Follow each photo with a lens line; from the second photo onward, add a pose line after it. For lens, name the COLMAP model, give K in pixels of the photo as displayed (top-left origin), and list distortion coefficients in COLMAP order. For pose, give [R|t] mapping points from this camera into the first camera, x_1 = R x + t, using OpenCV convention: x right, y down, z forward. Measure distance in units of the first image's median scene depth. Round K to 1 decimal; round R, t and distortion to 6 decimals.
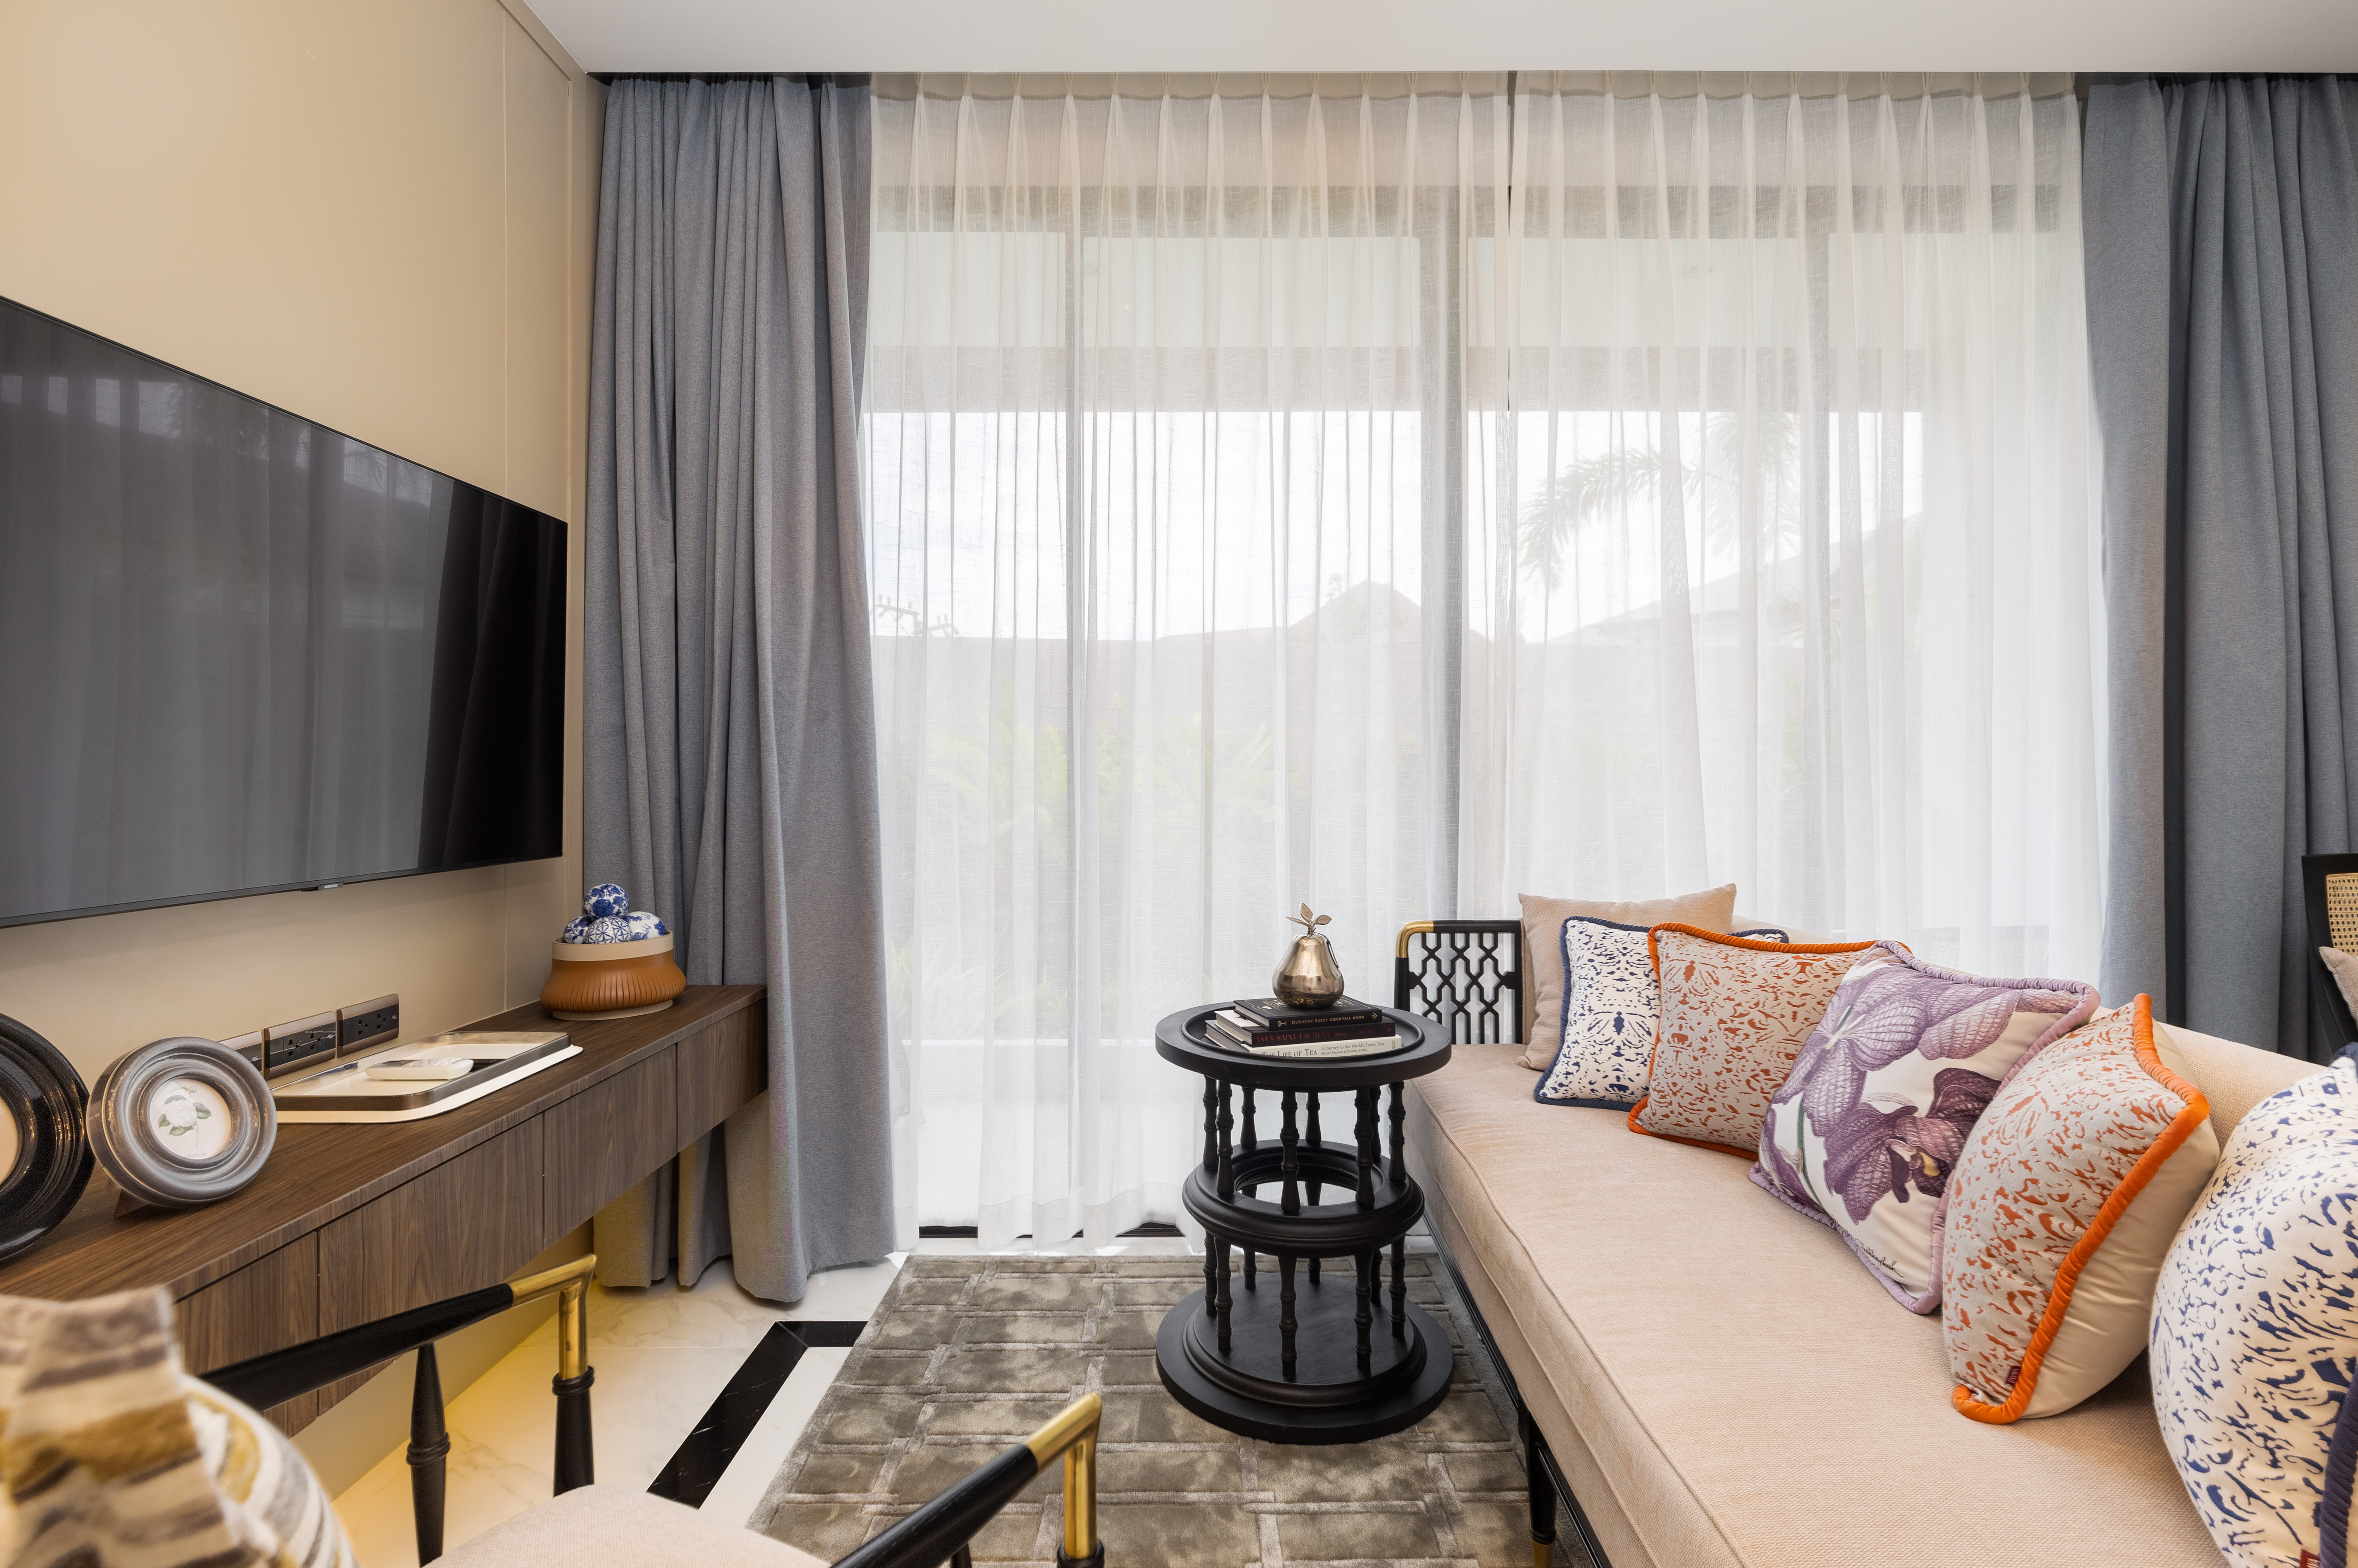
lens RADIAL K [[1095.5, 0, 1189.8], [0, 1095.5, 763.3], [0, 0, 1]] dist [0.009044, 0.000180]
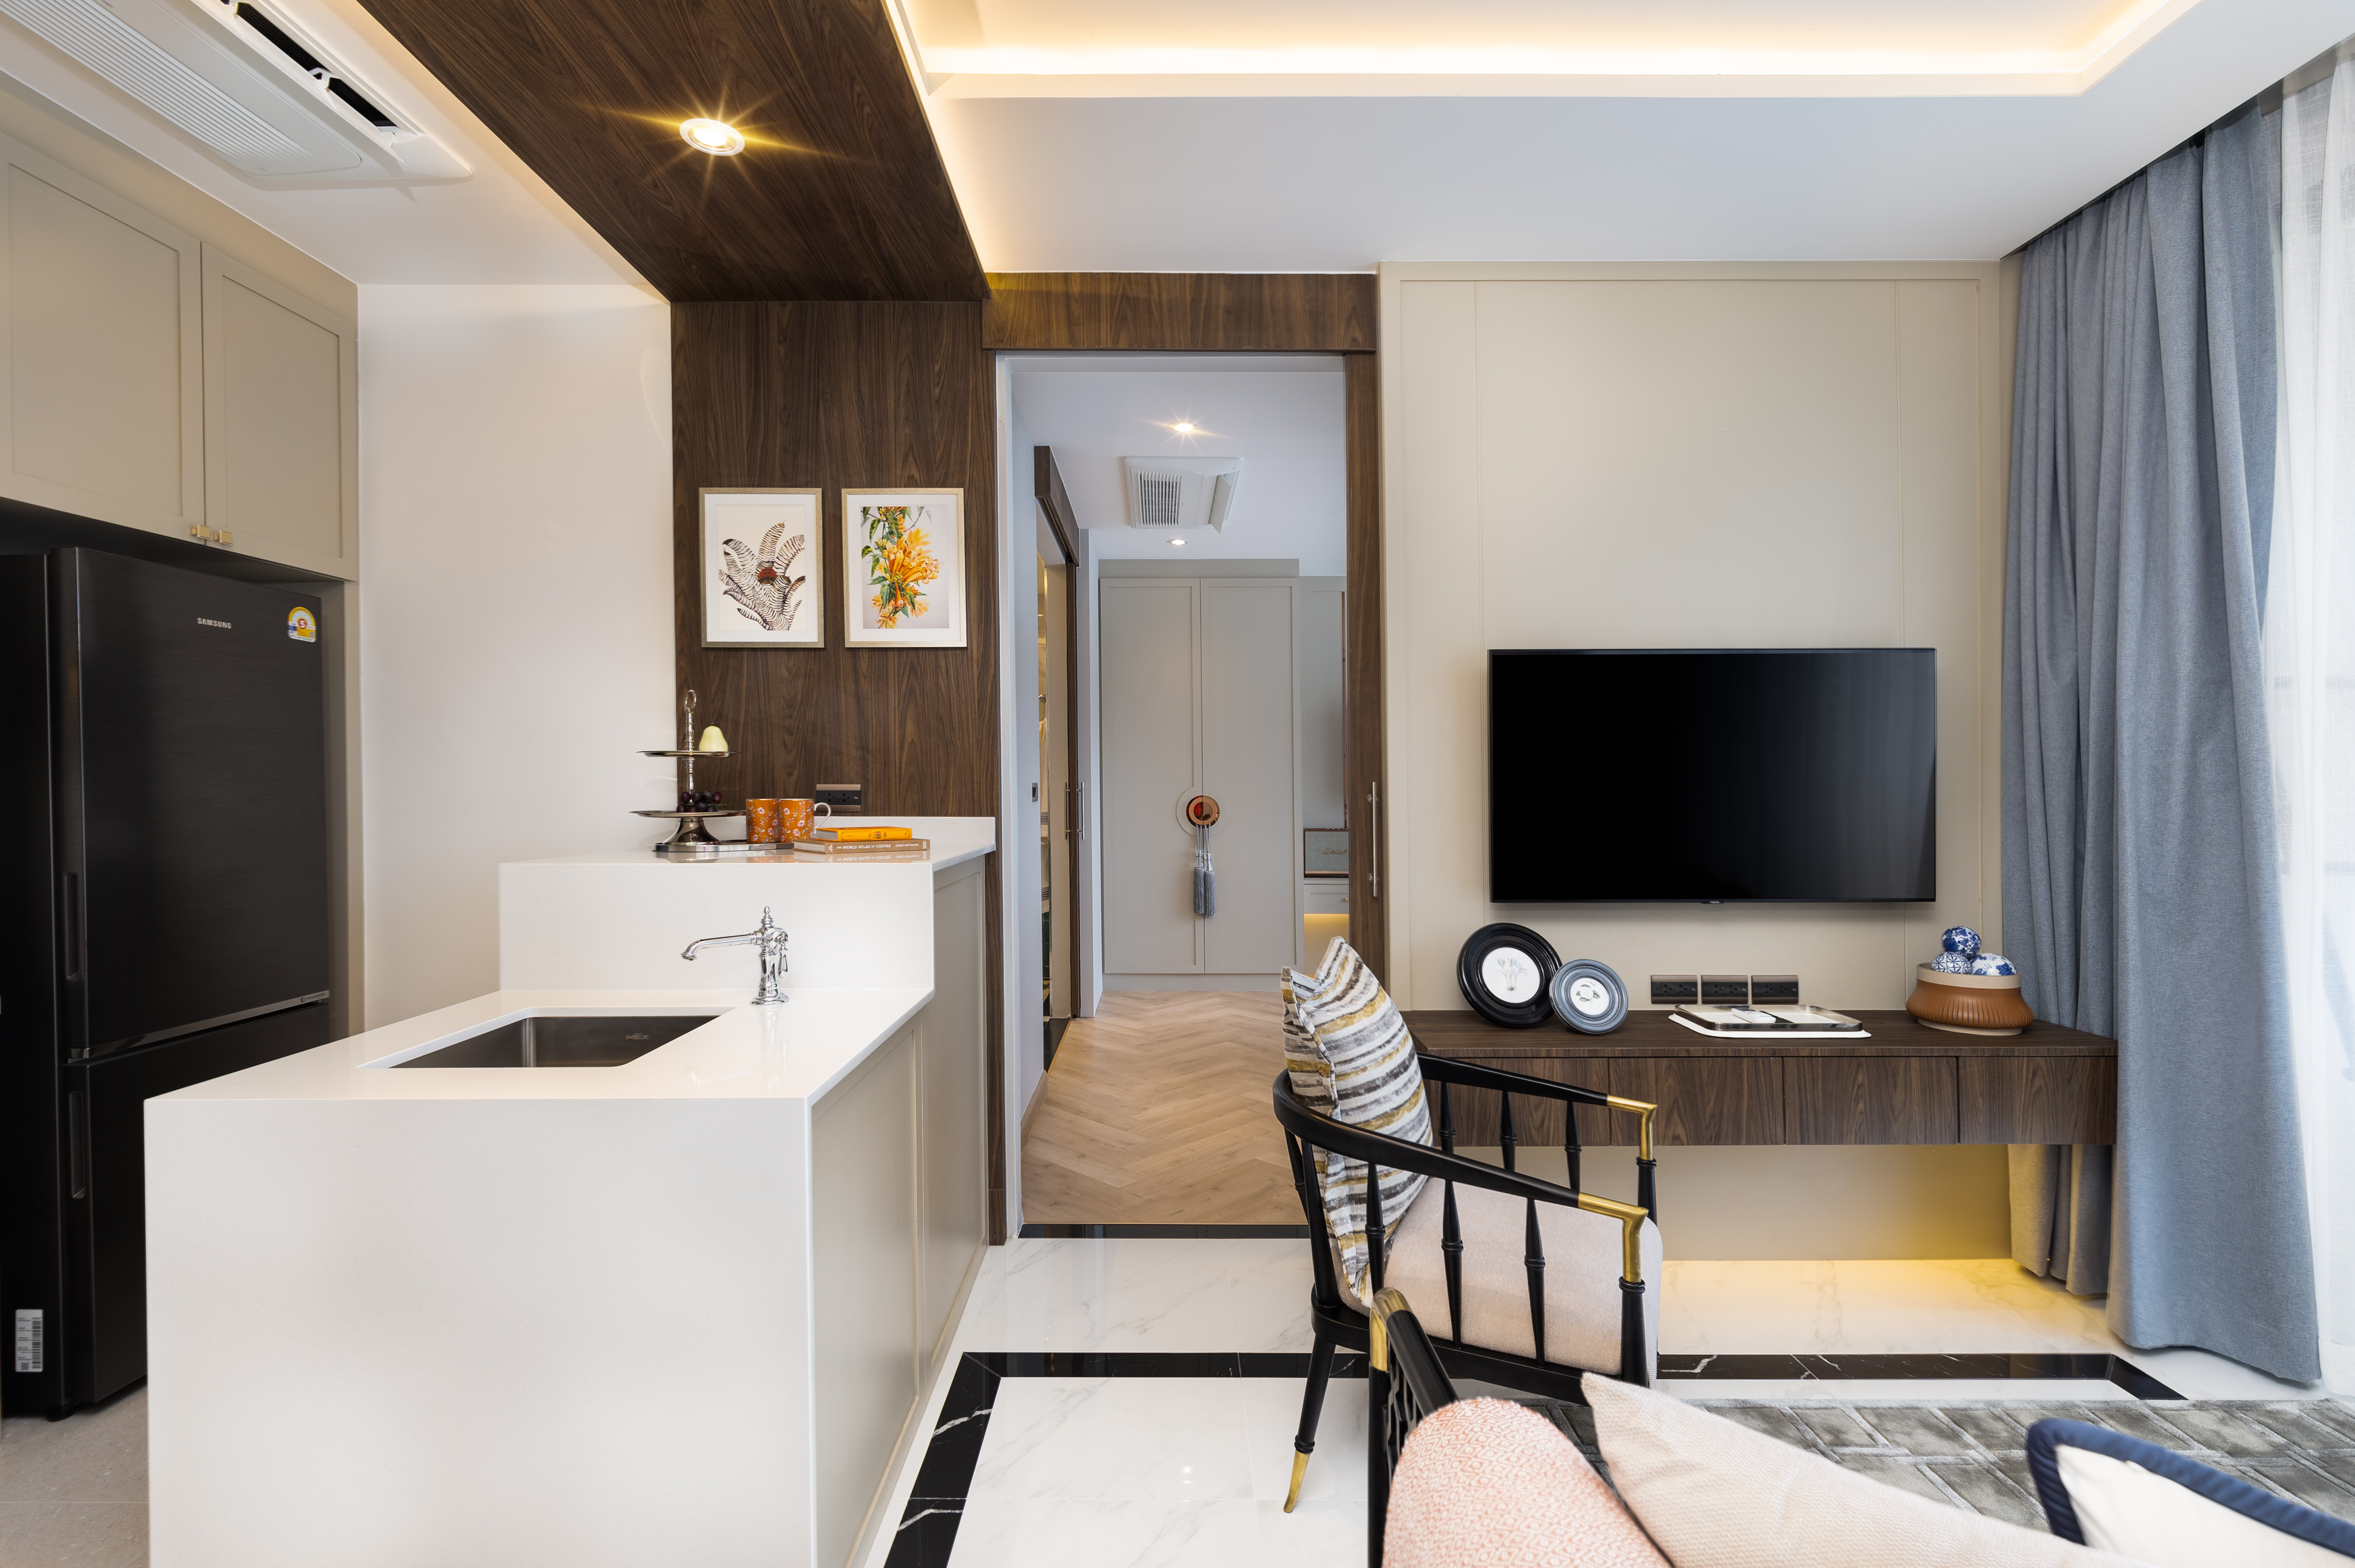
lens RADIAL K [[1072.0, 0, 1172.1], [0, 1072.0, 778.1], [0, 0, 1]] dist [0.000813, -0.000104]
pose [[-0.008425, -0.003422, -0.999959, 1.035439], [0.013664, 0.999900, -0.003536, -0.101125], [0.999871, -0.013693, -0.008377, 0.141337]]
